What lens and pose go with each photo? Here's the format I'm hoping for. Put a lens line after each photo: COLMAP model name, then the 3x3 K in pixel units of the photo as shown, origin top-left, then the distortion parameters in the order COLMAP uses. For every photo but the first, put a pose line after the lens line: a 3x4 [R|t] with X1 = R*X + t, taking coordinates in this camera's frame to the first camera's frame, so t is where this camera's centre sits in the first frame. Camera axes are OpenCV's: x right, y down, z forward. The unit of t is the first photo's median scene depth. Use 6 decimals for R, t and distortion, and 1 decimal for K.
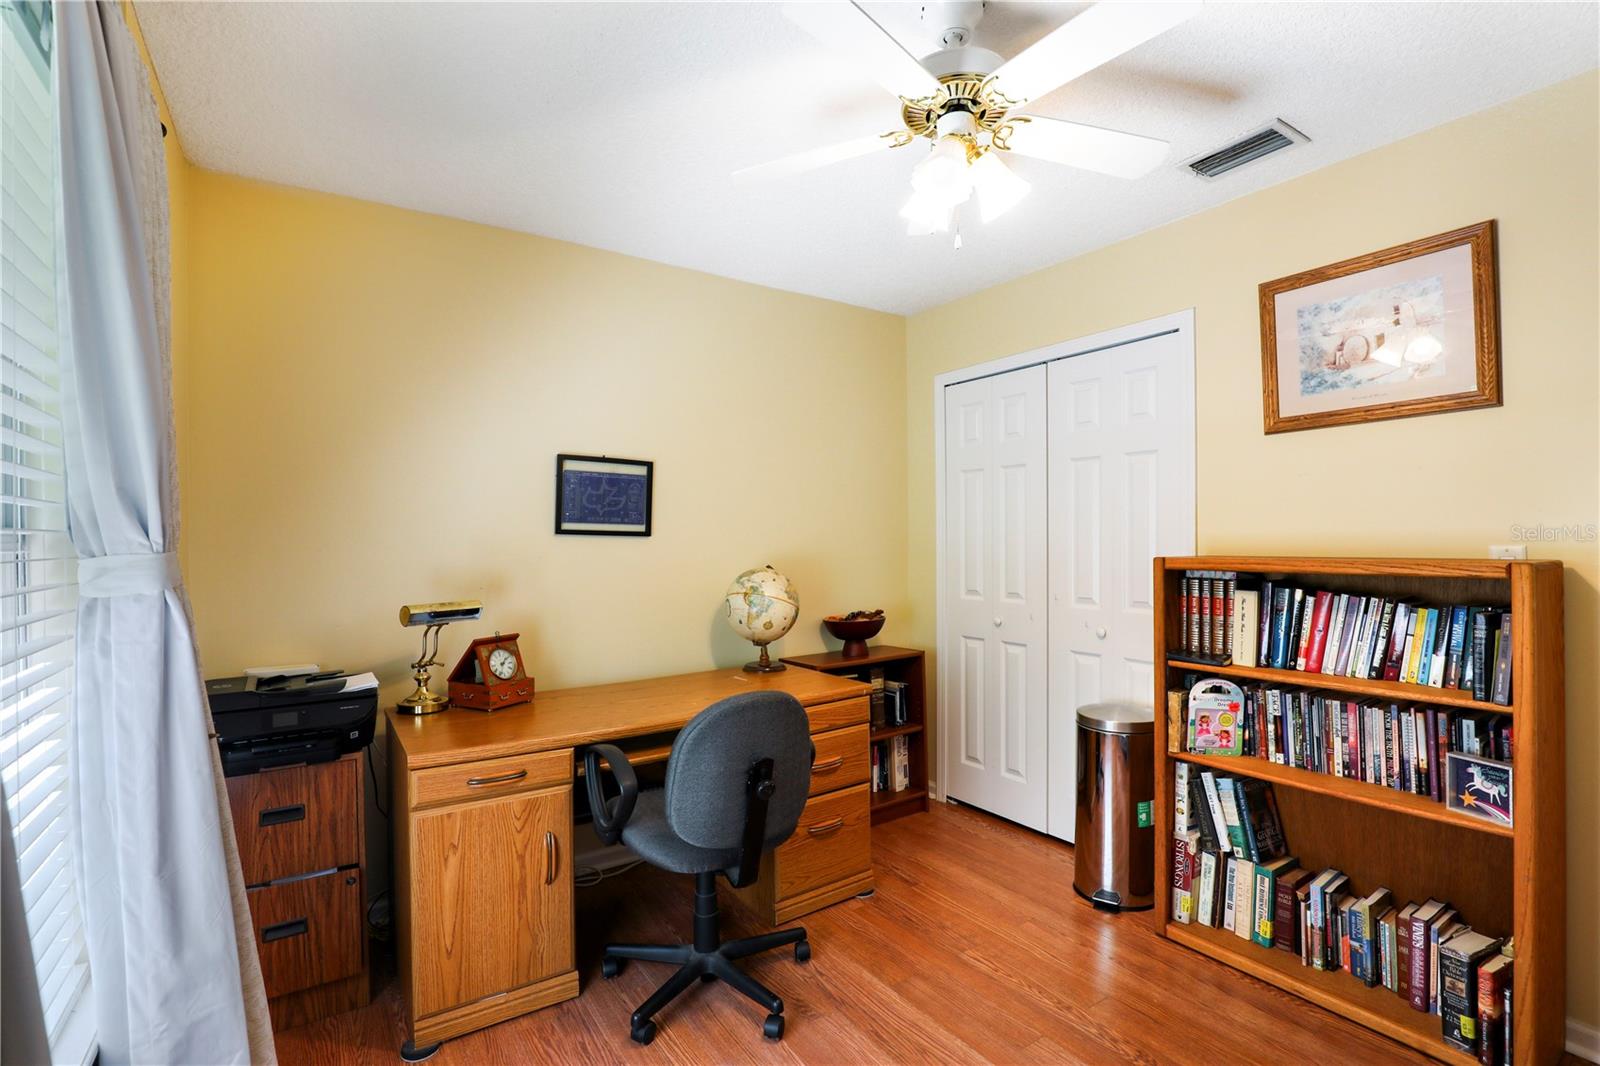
lens RADIAL K [[738.7, 0, 807.8], [0, 738.7, 540.9], [0, 0, 1]] dist [-0.028818, 0.001298]
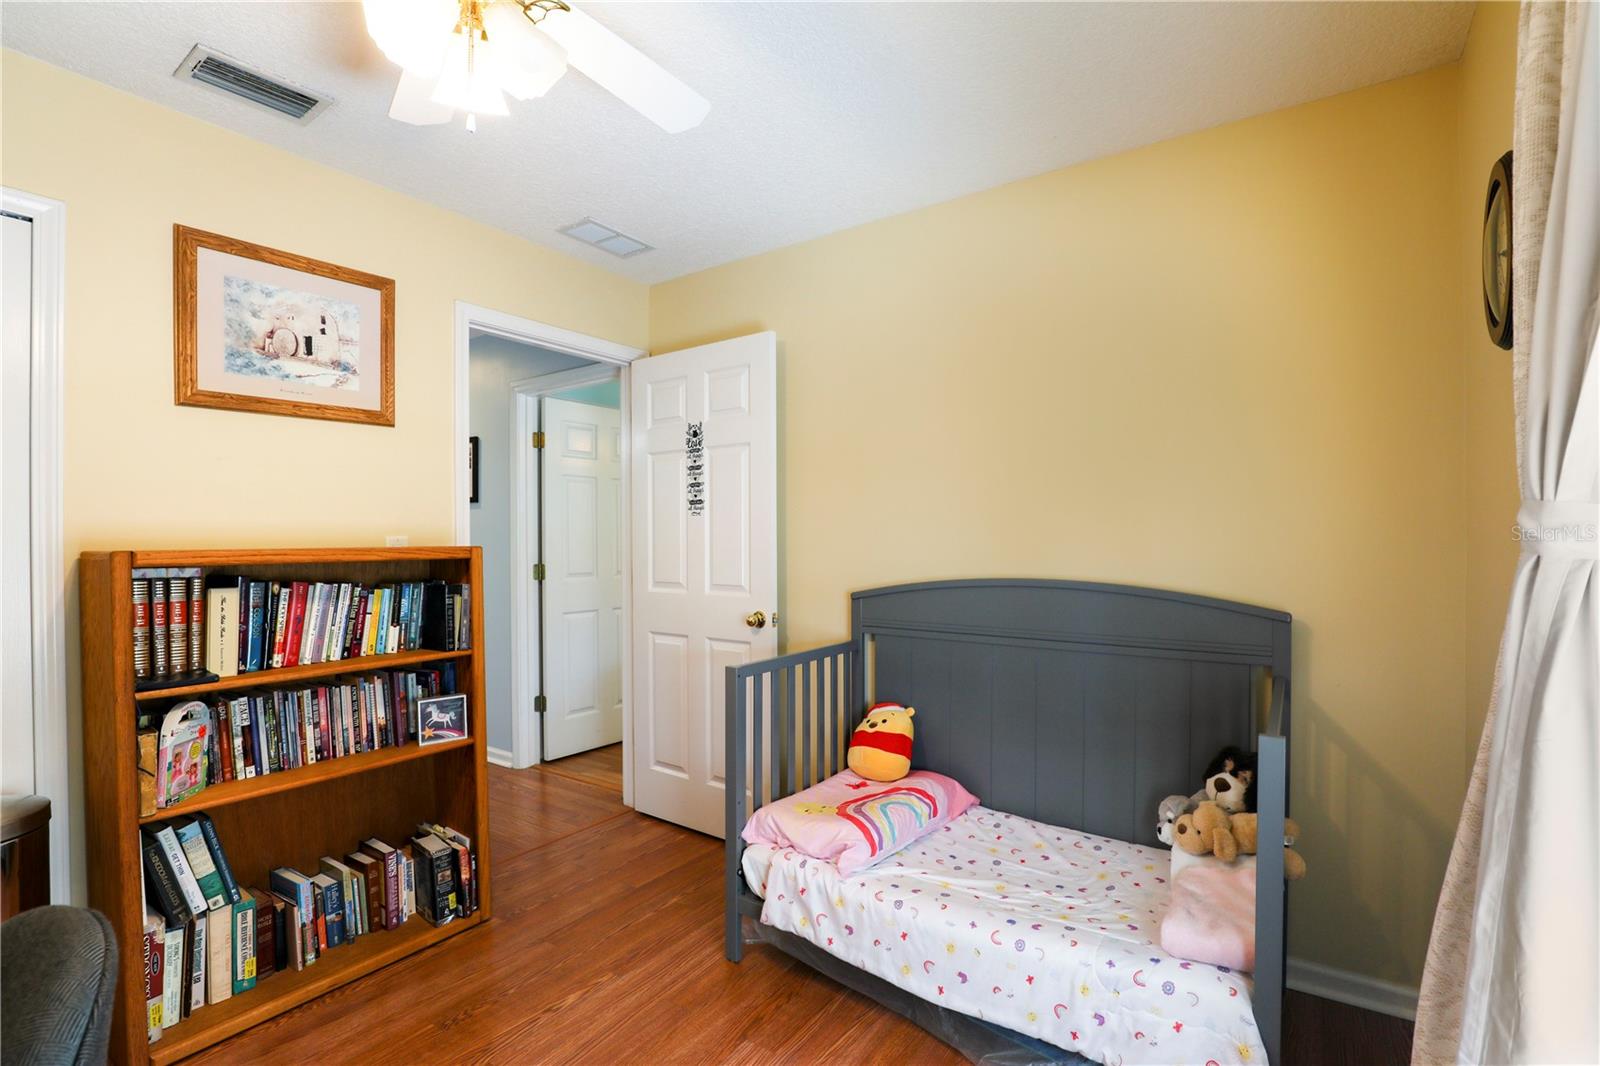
lens RADIAL K [[738.7, 0, 807.4], [0, 738.7, 540.5], [0, 0, 1]] dist [-0.028818, 0.001298]
pose [[-0.368629, 0.008202, 0.929540, -0.469539], [0.011297, 0.999927, -0.004343, 0.025270], [-0.929508, 0.008900, -0.368695, 0.728058]]
